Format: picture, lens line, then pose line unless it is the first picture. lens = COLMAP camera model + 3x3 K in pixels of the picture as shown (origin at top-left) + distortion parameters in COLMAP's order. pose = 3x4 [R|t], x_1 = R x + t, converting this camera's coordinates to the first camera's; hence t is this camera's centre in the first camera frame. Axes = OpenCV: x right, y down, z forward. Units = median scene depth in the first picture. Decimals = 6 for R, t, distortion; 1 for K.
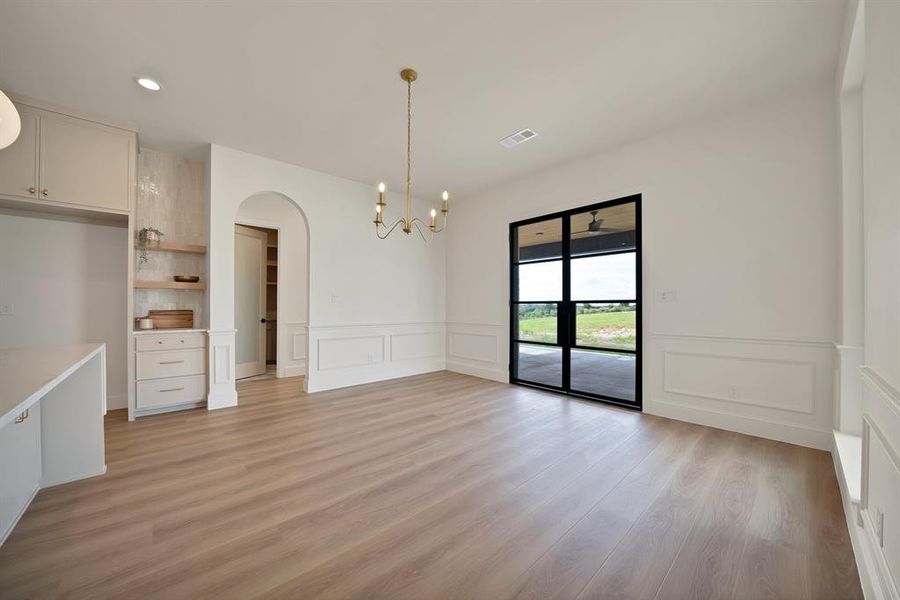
lens RADIAL K [[332.9, 0, 454.6], [0, 332.9, 305.3], [0, 0, 1]] dist [-0.011676, 0.000055]
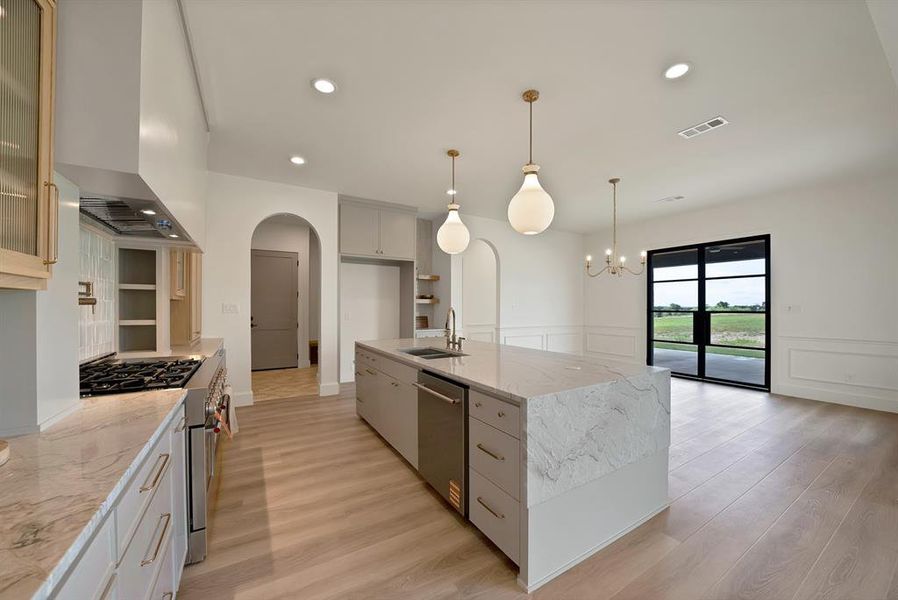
lens RADIAL K [[331.1, 0, 438.8], [0, 331.1, 307.2], [0, 0, 1]] dist [-0.022614, 0.000085]
pose [[0.974990, -0.001051, -0.222244, -0.401628], [0.002450, 0.999979, 0.006019, -0.038273], [0.222233, -0.006413, 0.974972, -0.513938]]
